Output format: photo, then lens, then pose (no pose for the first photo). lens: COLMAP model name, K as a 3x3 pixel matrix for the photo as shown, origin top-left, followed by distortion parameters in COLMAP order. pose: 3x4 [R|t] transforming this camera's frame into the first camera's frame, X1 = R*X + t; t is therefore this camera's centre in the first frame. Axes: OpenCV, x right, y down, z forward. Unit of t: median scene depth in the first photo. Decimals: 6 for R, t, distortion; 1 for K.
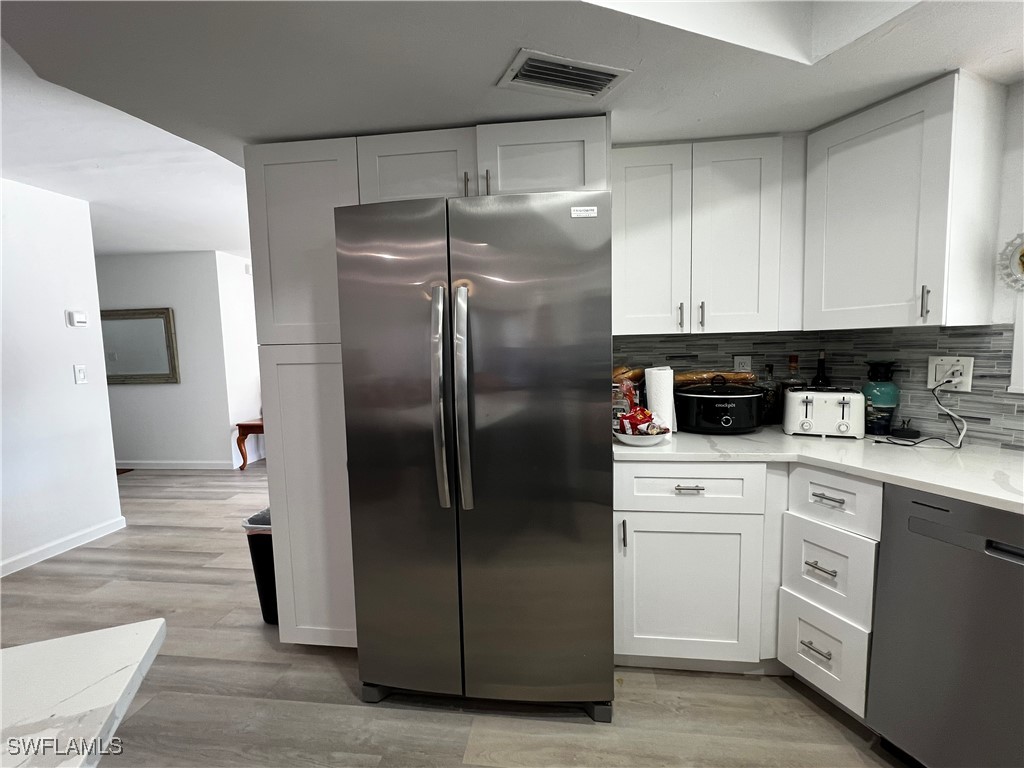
lens RADIAL K [[466.9, 0, 510.6], [0, 466.9, 387.5], [0, 0, 1]] dist [-0.002842, -0.000039]
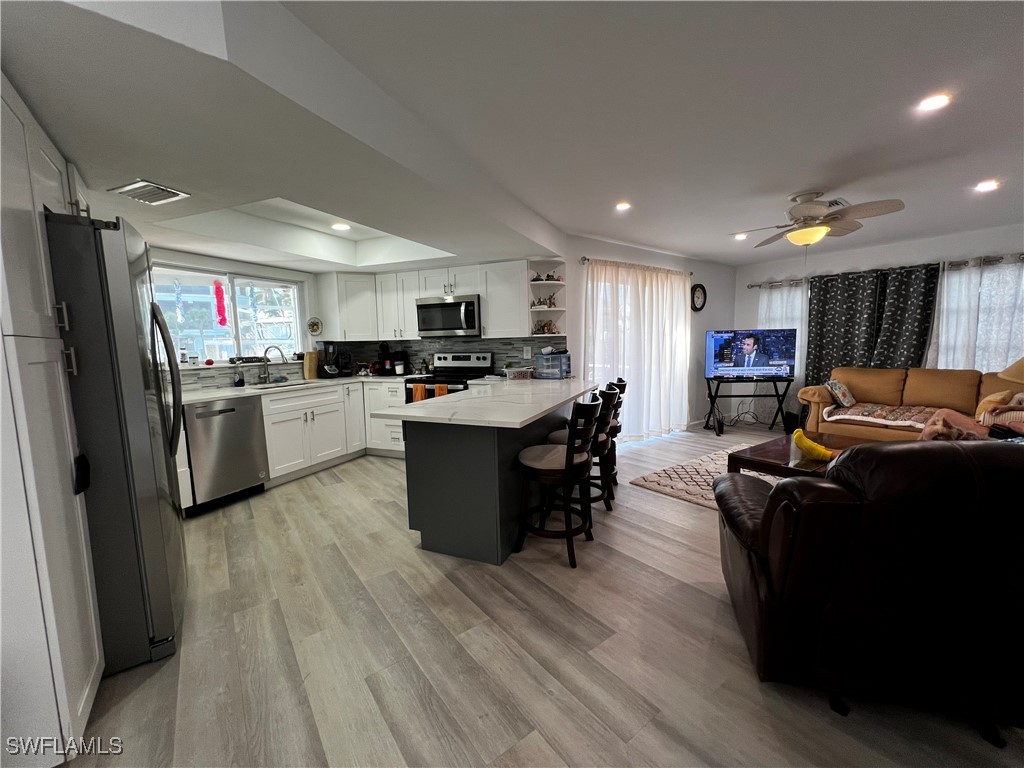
lens RADIAL K [[410.5, 0, 512.1], [0, 410.5, 386.6], [0, 0, 1]] dist [-0.004113, 0.001172]
pose [[-0.696306, -0.039506, 0.716657, -1.615443], [0.102495, 0.982778, 0.153759, -0.039108], [-0.710390, 0.180517, -0.680265, 0.995448]]
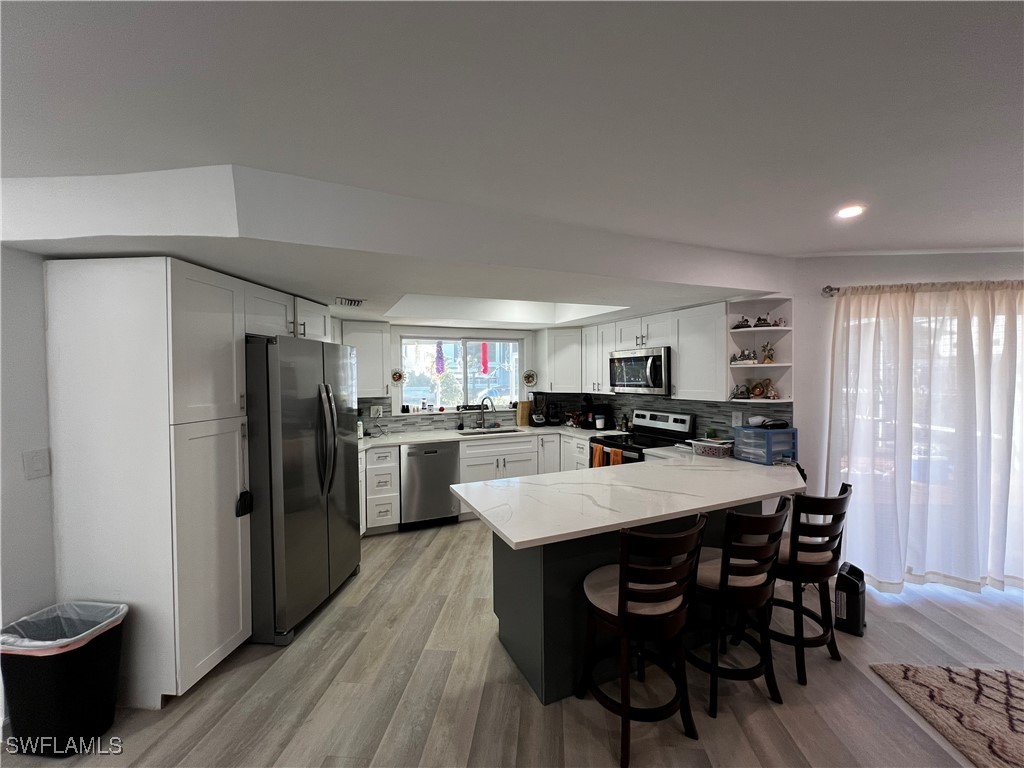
lens RADIAL K [[410.5, 0, 512.1], [0, 410.5, 387.4], [0, 0, 1]] dist [-0.004113, 0.001172]
pose [[-0.036707, -0.003479, 0.999320, -1.731585], [0.099994, 0.994962, 0.007137, -0.117563], [-0.994311, 0.100188, -0.036174, 0.224197]]
